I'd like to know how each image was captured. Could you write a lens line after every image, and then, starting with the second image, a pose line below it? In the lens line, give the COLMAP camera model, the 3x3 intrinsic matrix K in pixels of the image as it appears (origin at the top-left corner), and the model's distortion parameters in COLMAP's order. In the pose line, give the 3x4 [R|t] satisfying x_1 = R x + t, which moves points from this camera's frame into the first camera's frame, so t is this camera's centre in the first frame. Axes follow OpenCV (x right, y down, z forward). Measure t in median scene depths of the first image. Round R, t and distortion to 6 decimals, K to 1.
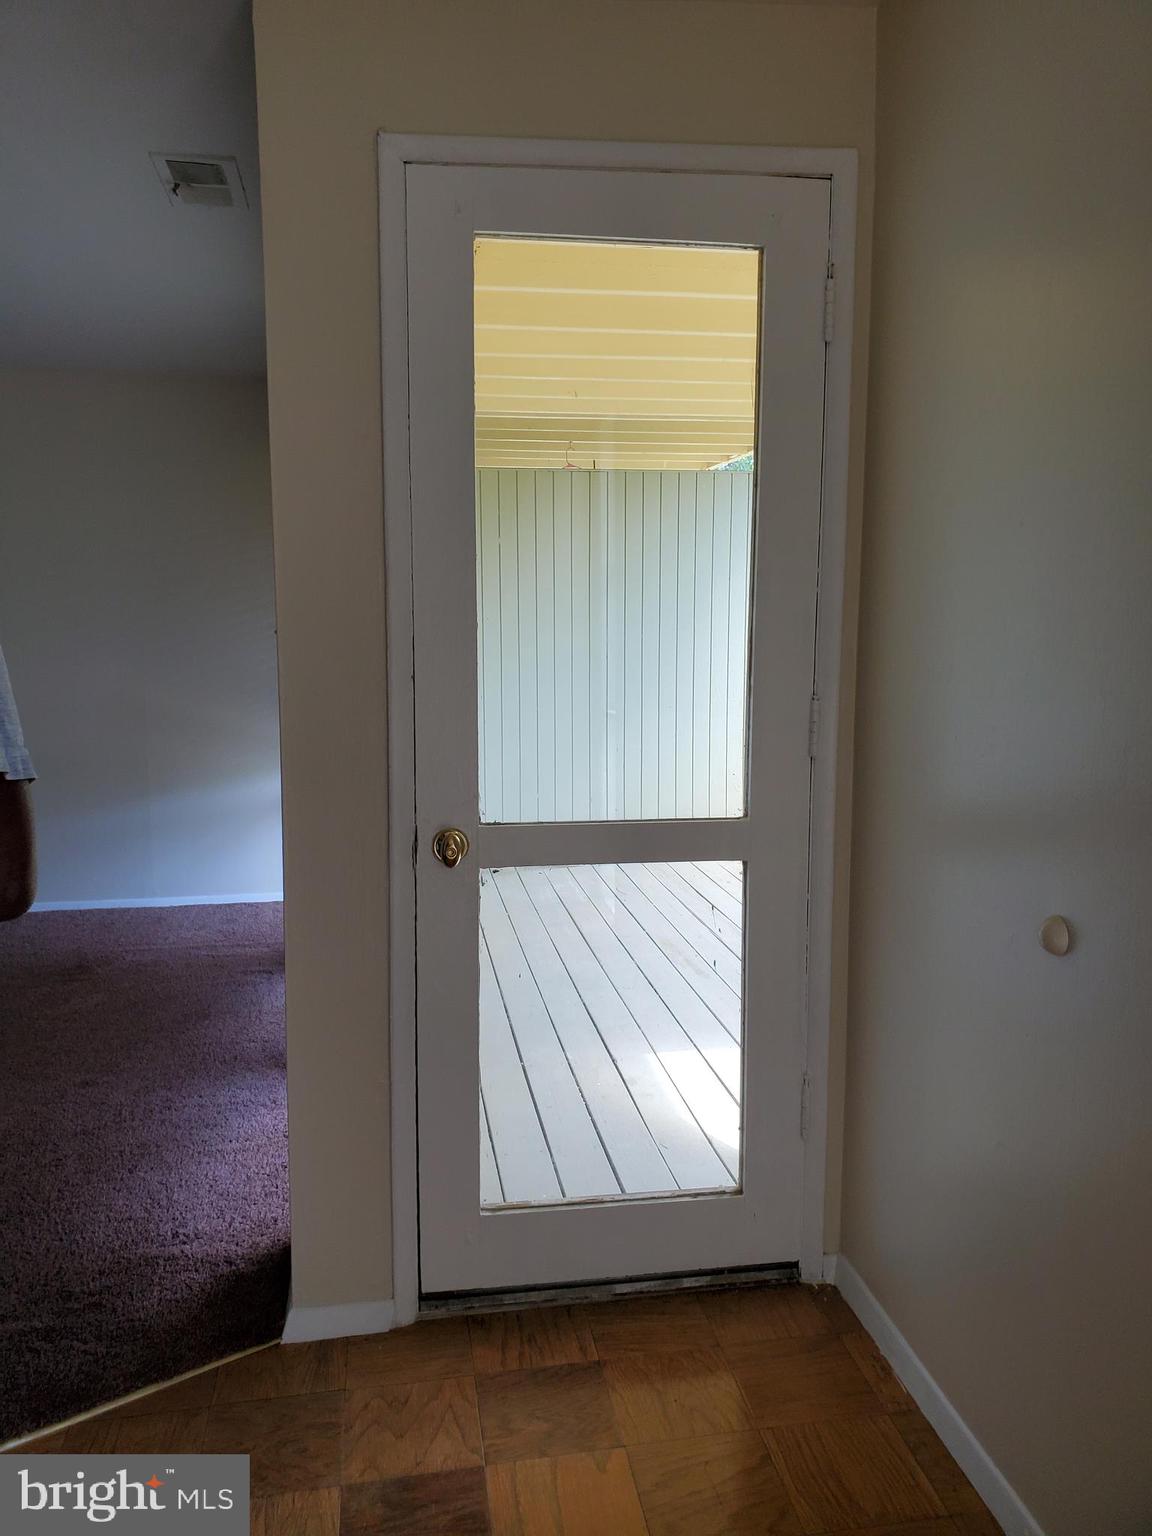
lens RADIAL K [[1169.3, 0, 577.9], [0, 1169.3, 770.3], [0, 0, 1]] dist [-0.002760, 0.011316]
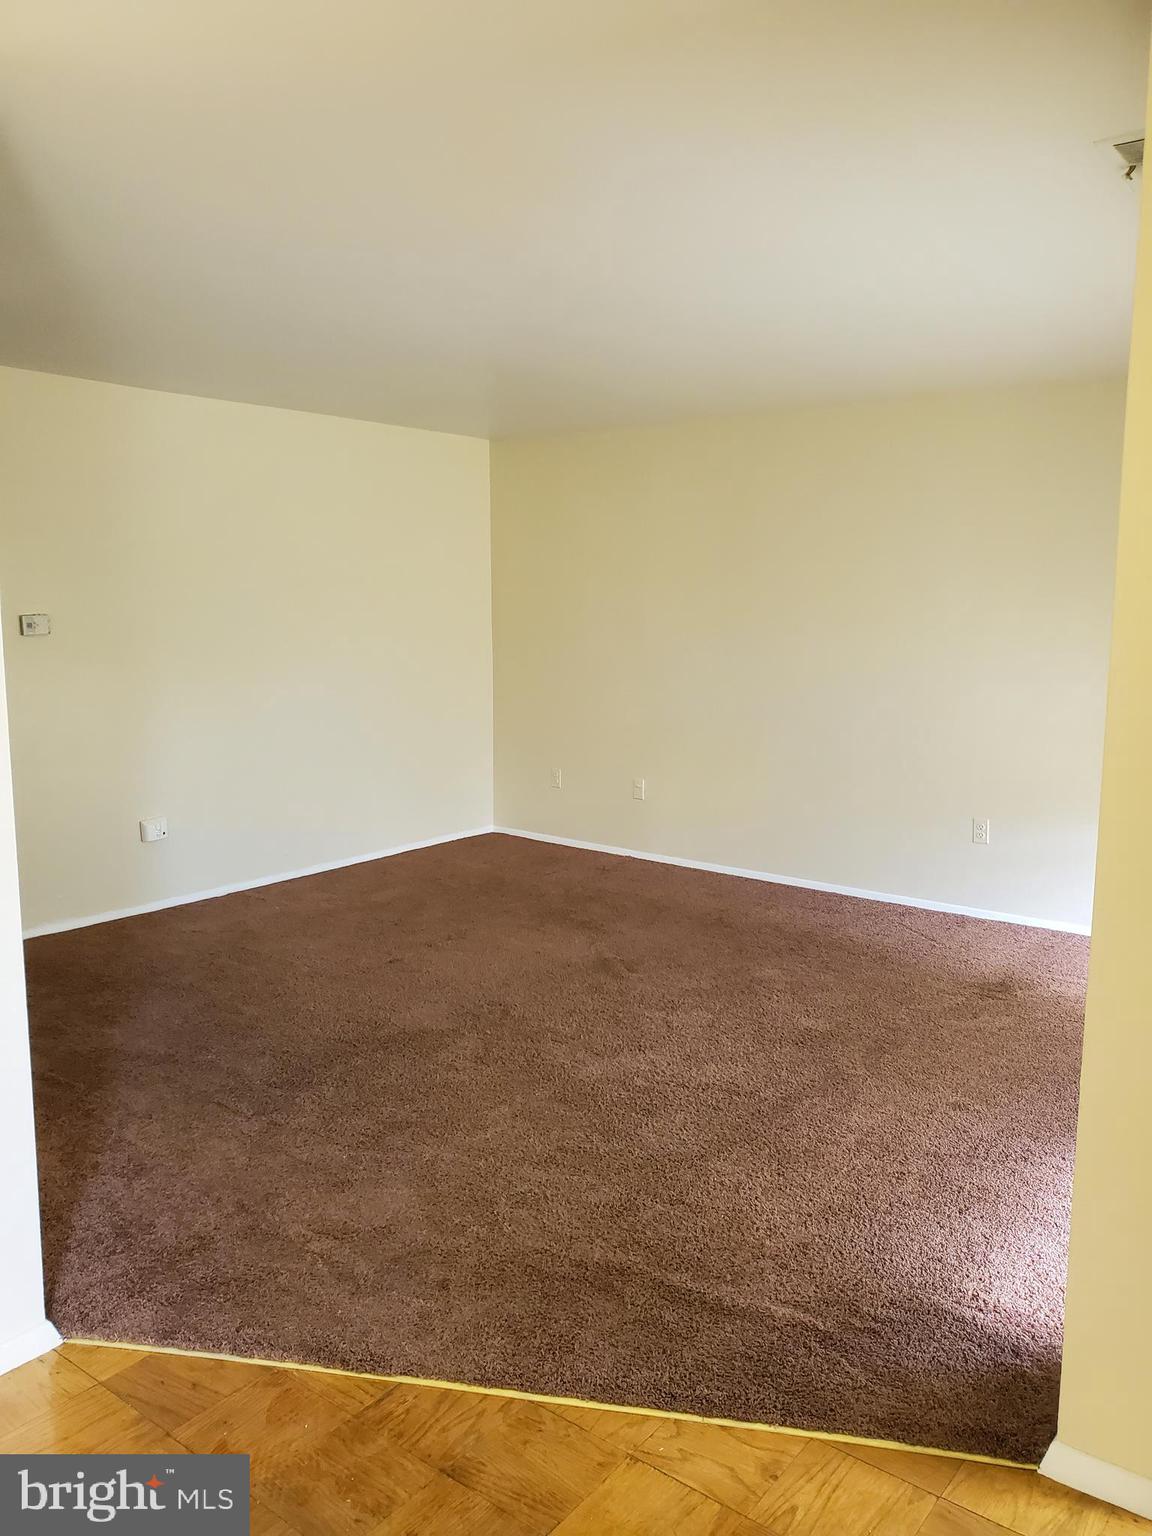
lens RADIAL K [[1169.3, 0, 573.3], [0, 1169.3, 763.7], [0, 0, 1]] dist [-0.002760, 0.011316]
pose [[0.649675, 0.091509, -0.754684, 0.112925], [-0.095148, 0.994710, 0.038704, -0.036284], [0.754234, 0.046662, 0.654945, 0.106423]]
